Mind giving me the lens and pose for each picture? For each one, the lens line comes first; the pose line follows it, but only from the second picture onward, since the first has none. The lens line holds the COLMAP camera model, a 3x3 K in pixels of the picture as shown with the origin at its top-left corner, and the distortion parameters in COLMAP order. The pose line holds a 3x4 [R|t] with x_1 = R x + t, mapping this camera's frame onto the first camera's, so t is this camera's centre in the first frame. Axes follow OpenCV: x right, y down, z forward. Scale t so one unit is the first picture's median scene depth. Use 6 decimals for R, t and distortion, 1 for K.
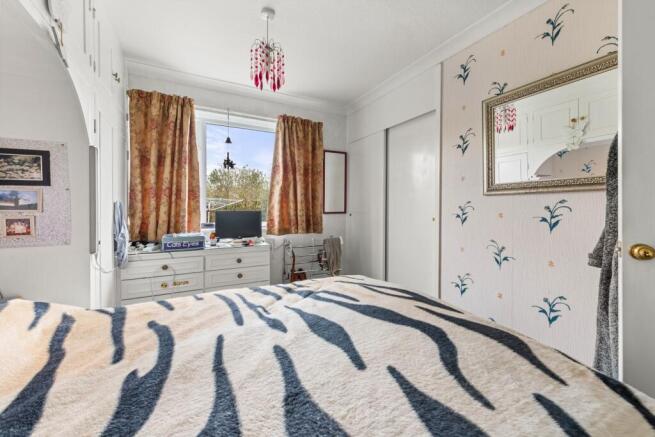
lens RADIAL K [[258.4, 0, 325.2], [0, 258.4, 208.6], [0, 0, 1]] dist [0.007721, -0.000077]
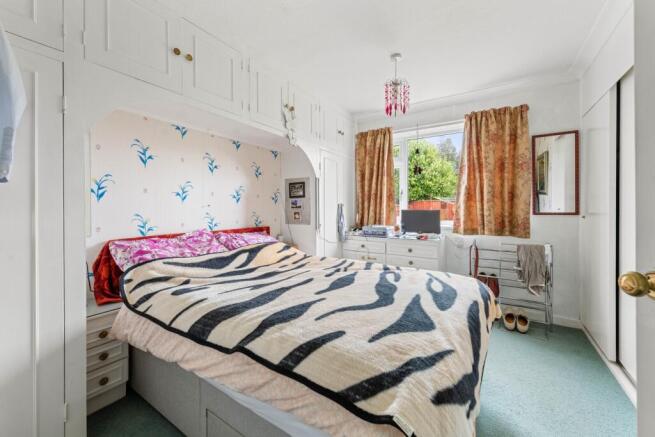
lens RADIAL K [[258.4, 0, 325.2], [0, 258.4, 208.6], [0, 0, 1]] dist [0.007721, -0.000077]
pose [[0.486891, 0.003265, -0.873456, 0.502405], [-0.002403, 0.999994, 0.002399, 0.000720], [0.873459, 0.000931, 0.486896, 0.044186]]
